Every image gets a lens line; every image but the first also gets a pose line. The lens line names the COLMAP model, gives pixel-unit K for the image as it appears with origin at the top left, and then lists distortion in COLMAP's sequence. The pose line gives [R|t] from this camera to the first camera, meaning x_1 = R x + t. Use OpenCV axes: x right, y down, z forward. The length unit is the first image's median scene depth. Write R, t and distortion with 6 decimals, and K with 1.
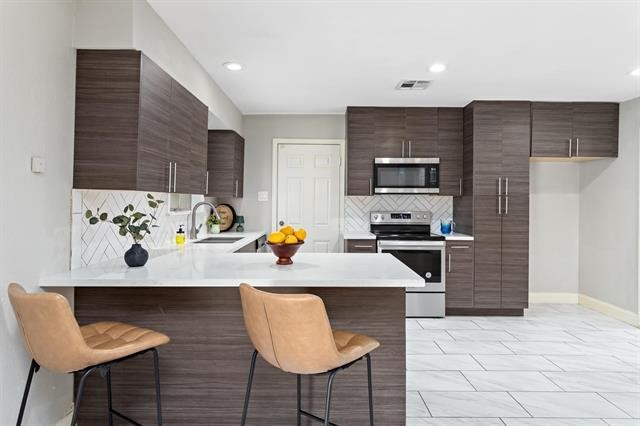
lens RADIAL K [[366.7, 0, 322.4], [0, 366.7, 197.9], [0, 0, 1]] dist [-0.000372, 0.000245]
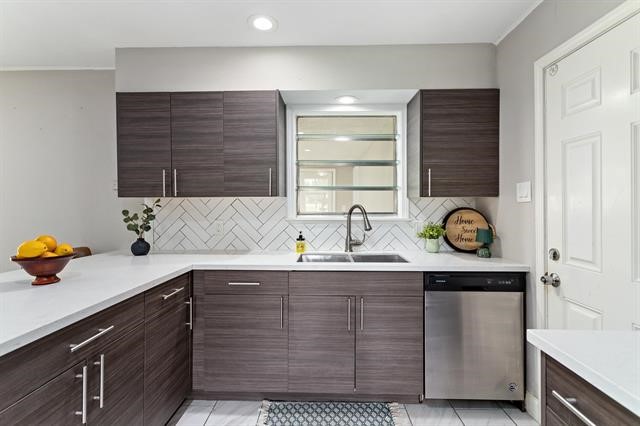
lens RADIAL K [[305.6, 0, 321.3], [0, 305.6, 202.1], [0, 0, 1]] dist [0.006437, 0.000573]
pose [[-0.032065, -0.017074, -0.999340, 0.274706], [0.013988, 0.999748, -0.017530, 0.013173], [0.999388, -0.014541, -0.031818, 0.830957]]
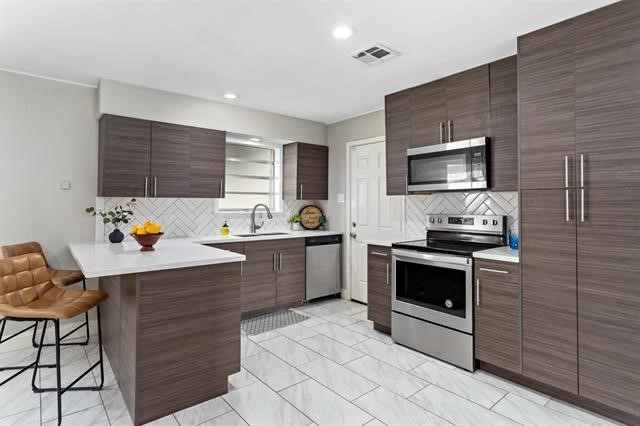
lens RADIAL K [[340.4, 0, 319.1], [0, 340.4, 193.8], [0, 0, 1]] dist [0.002857, 0.000116]
pose [[0.634007, -0.031351, -0.772691, 0.620398], [0.013226, 0.999471, -0.029701, 0.012279], [0.773214, 0.008611, 0.634087, 0.364195]]
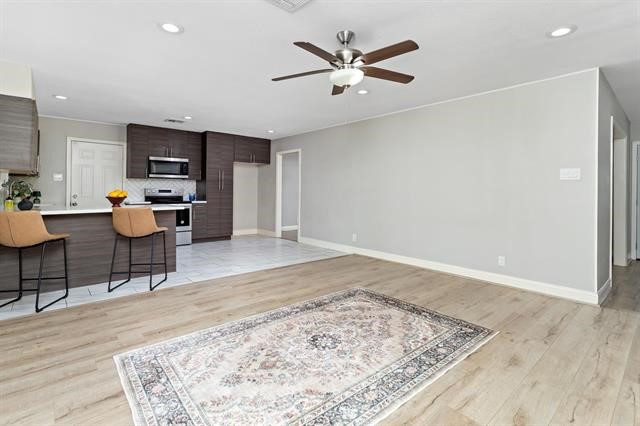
lens RADIAL K [[307.6, 0, 316.9], [0, 307.6, 194.2], [0, 0, 1]] dist [0.001384, 0.000583]
pose [[0.757647, -0.006805, 0.652629, -0.201688], [-0.010595, 0.999686, 0.022724, 0.025150], [-0.652579, -0.024131, 0.757337, -0.595163]]
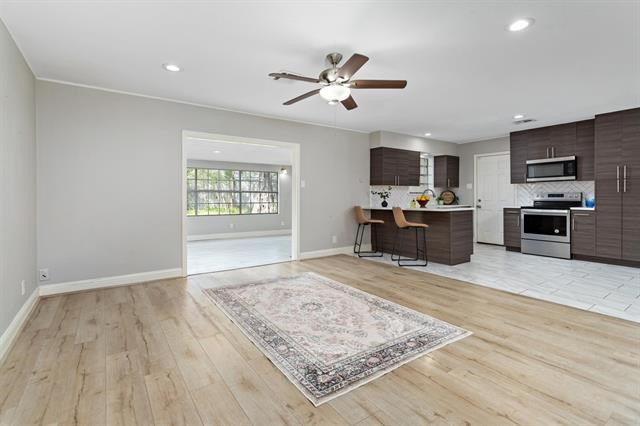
lens RADIAL K [[307.6, 0, 316.9], [0, 307.6, 194.2], [0, 0, 1]] dist [0.001384, 0.000583]
pose [[0.566780, -0.017034, -0.823693, 0.770271], [0.018864, 0.999792, -0.007696, 0.037610], [0.823653, -0.011176, 0.566984, -0.596529]]
